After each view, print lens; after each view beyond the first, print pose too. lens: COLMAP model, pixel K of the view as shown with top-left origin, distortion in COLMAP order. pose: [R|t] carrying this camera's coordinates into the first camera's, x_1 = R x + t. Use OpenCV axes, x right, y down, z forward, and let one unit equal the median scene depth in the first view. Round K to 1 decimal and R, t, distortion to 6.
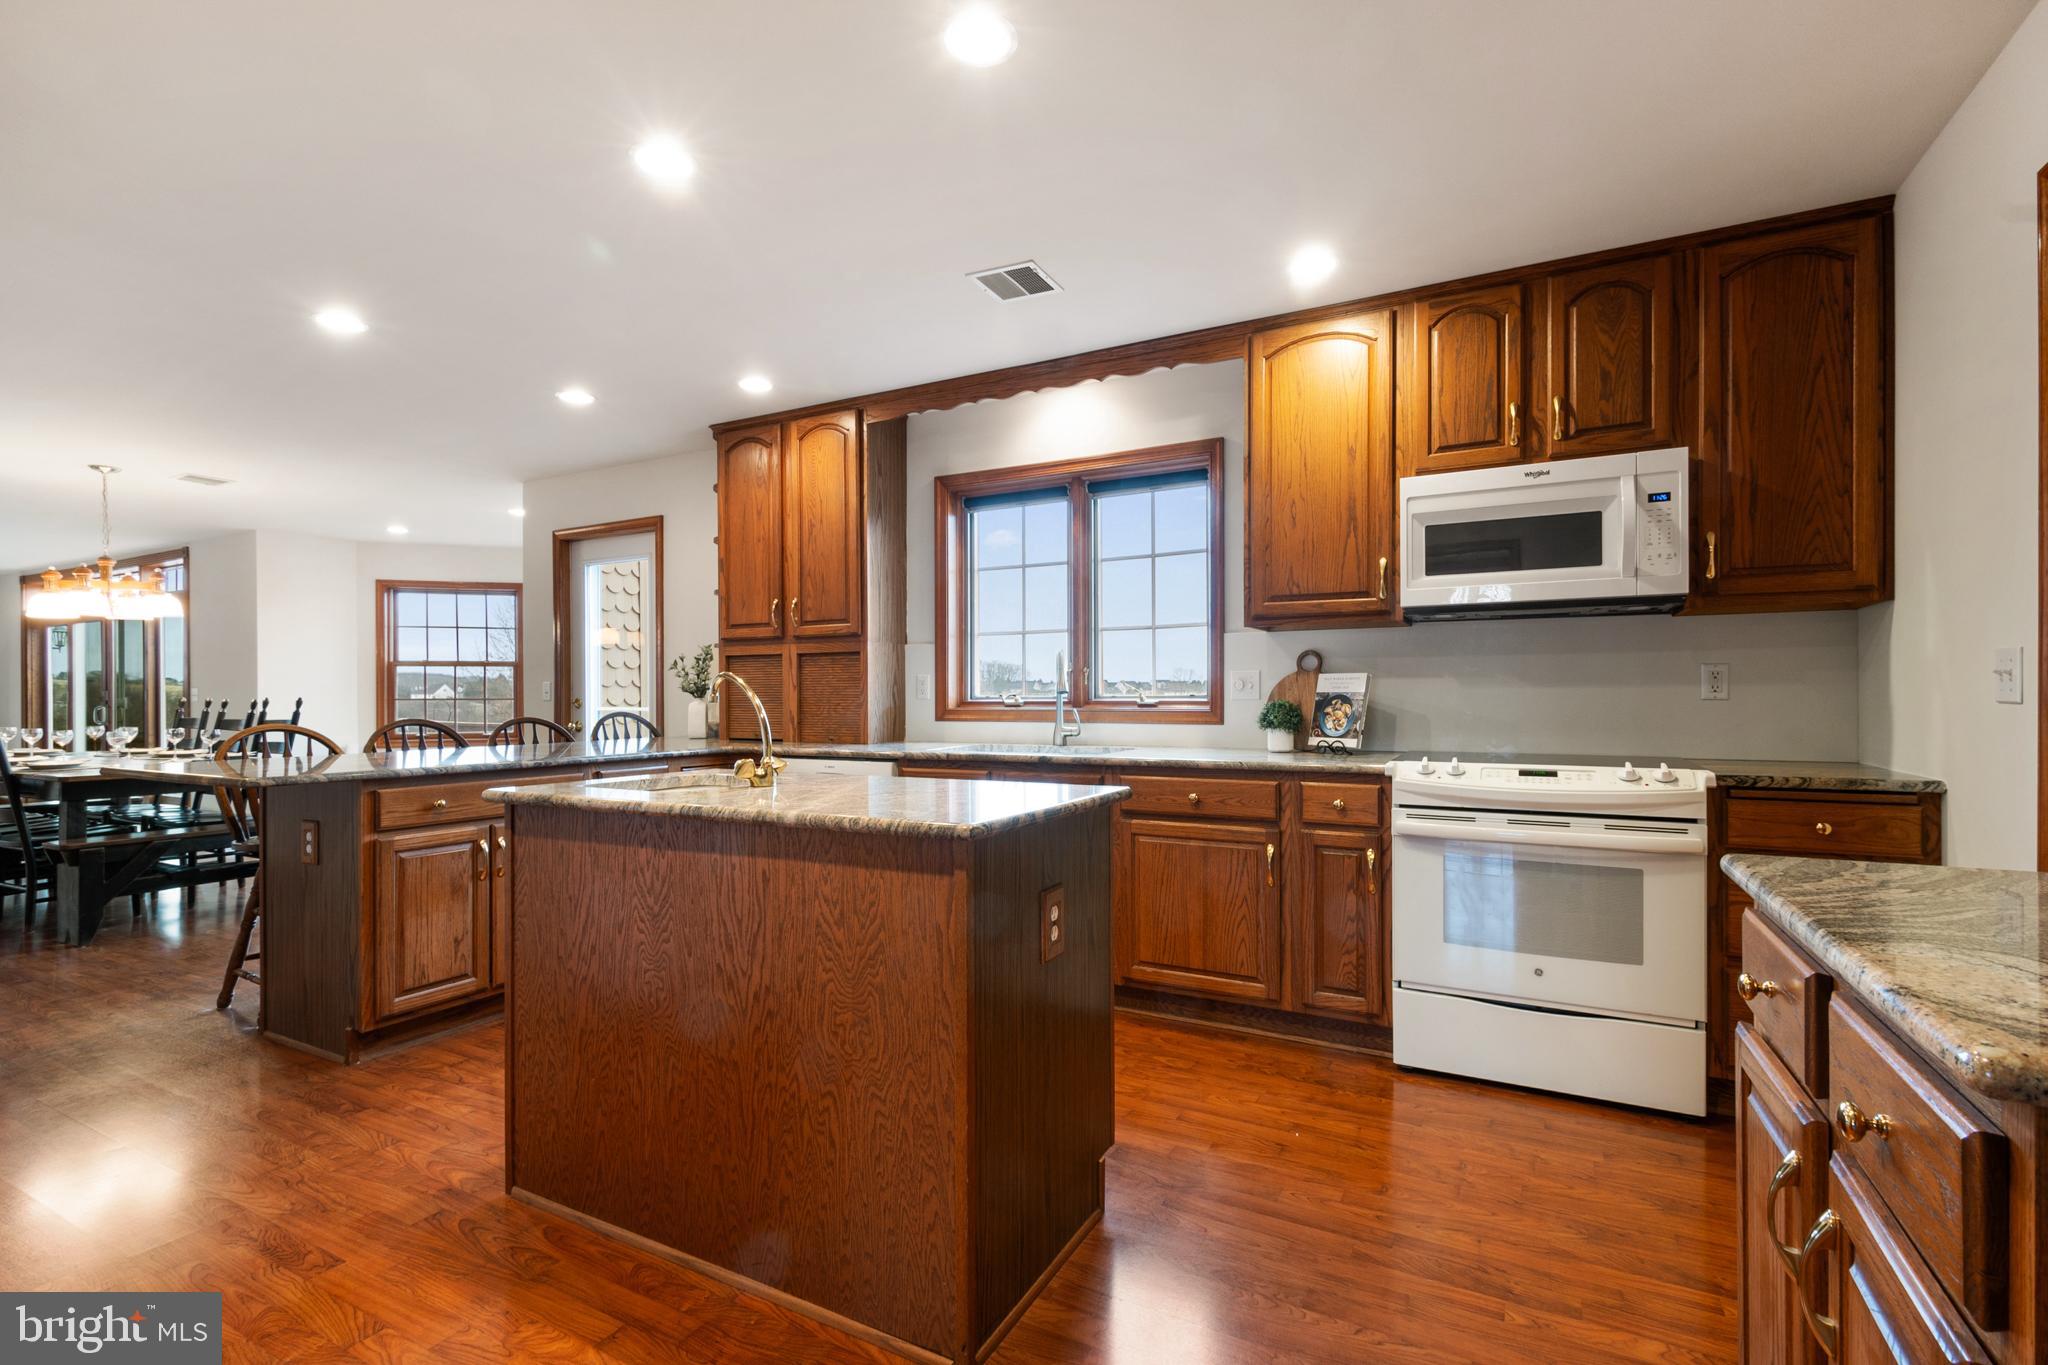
lens RADIAL K [[926.0, 0, 1011.6], [0, 926.0, 713.9], [0, 0, 1]] dist [0.011134, -0.000751]
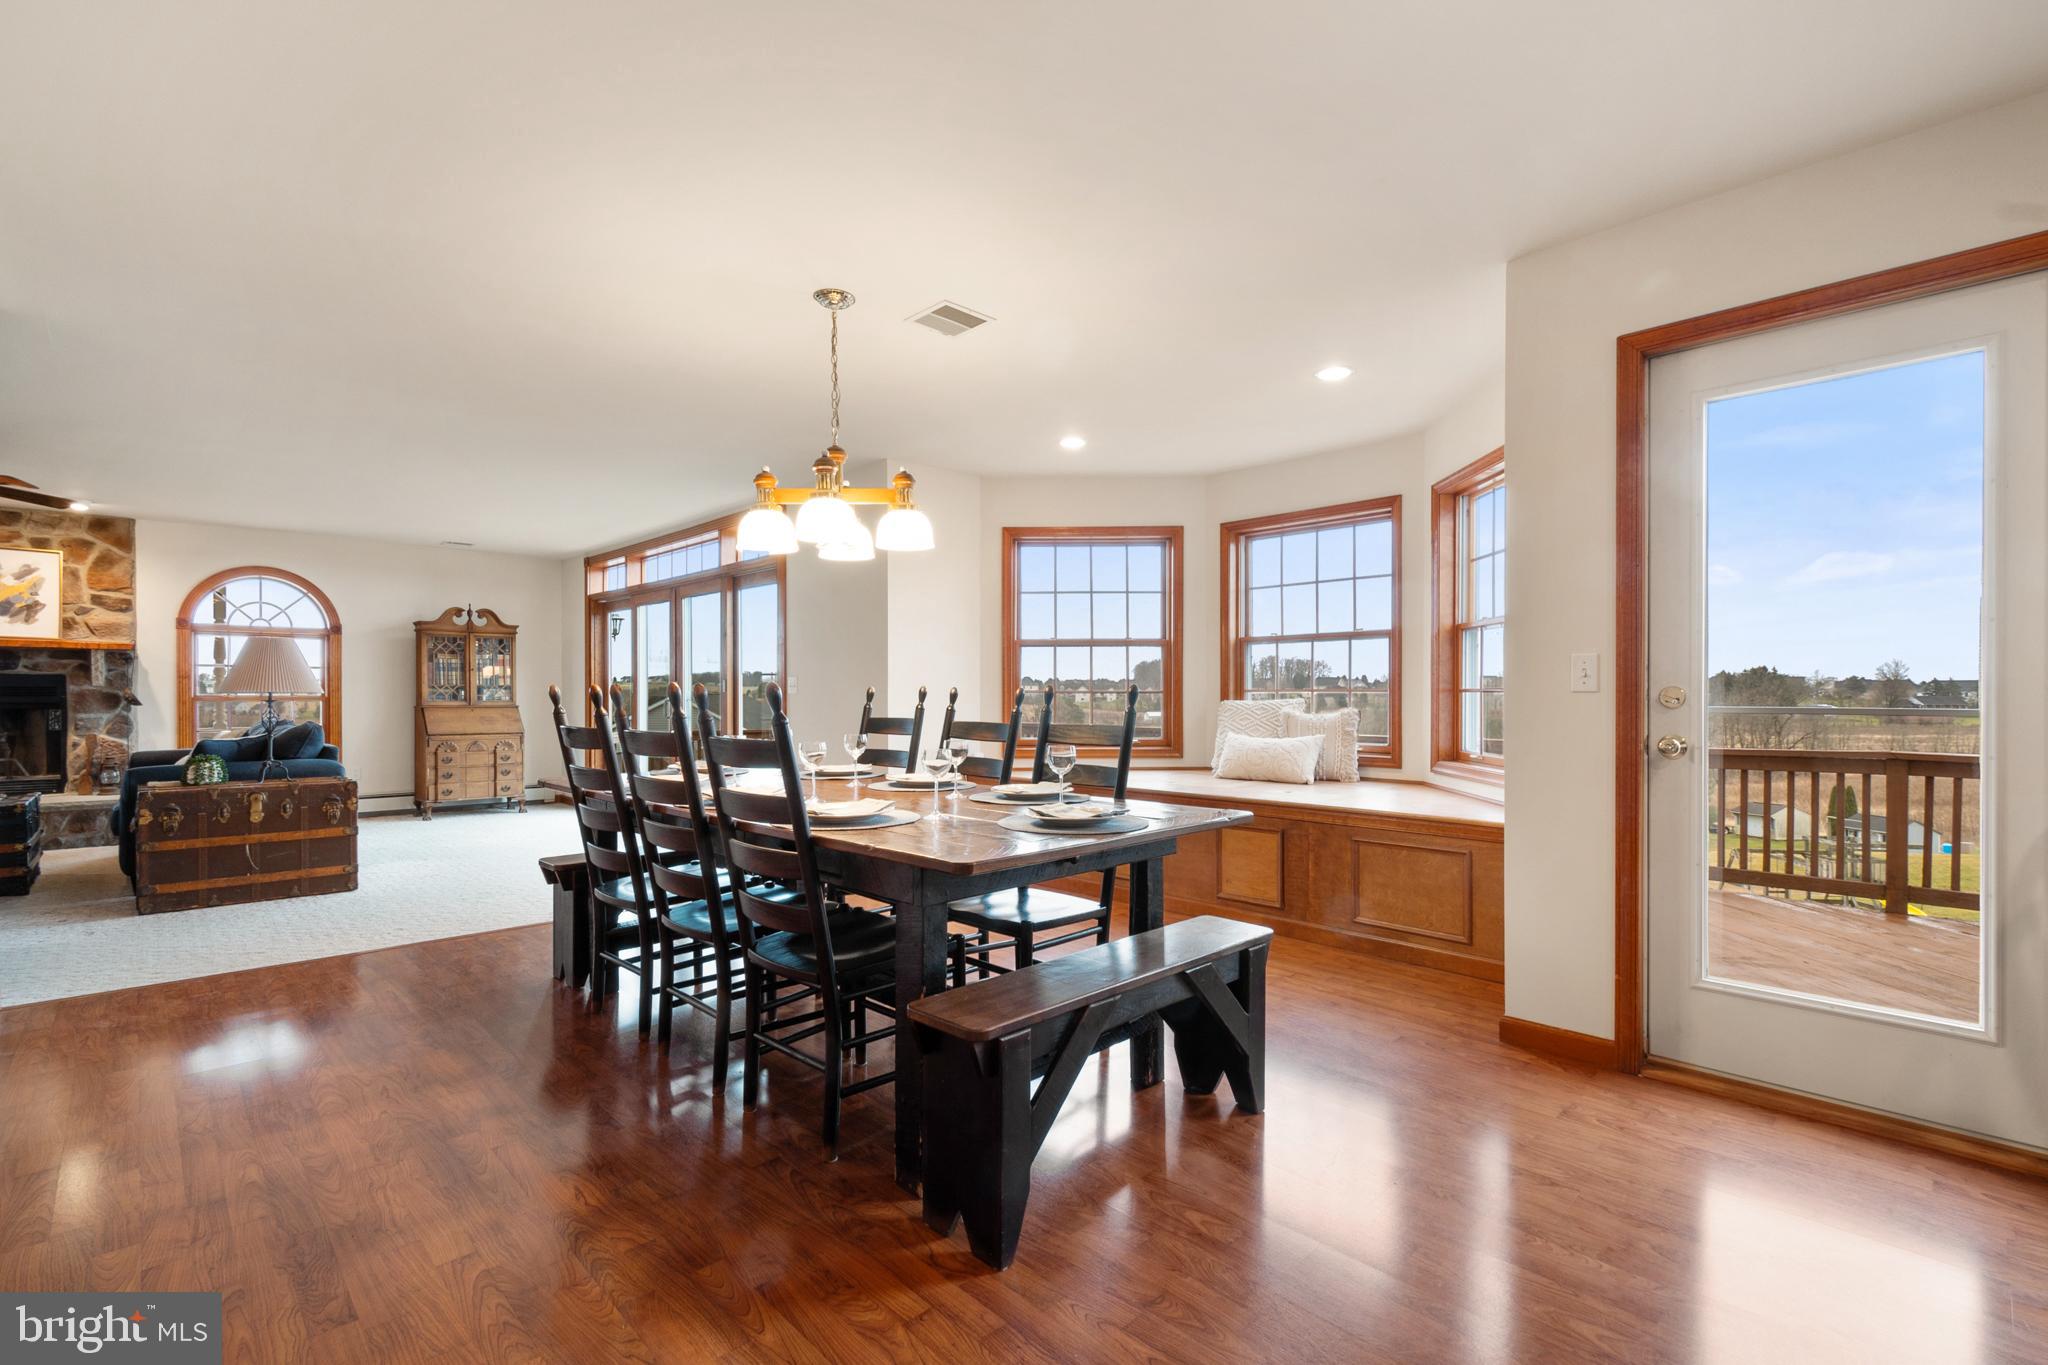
lens RADIAL K [[926.0, 0, 987.0], [0, 926.0, 691.7], [0, 0, 1]] dist [0.011134, -0.000751]
pose [[0.950902, 0.003680, -0.309469, -0.992386], [-0.011269, 0.999678, -0.022738, -0.000340], [0.309286, 0.025109, 0.950637, 0.684960]]
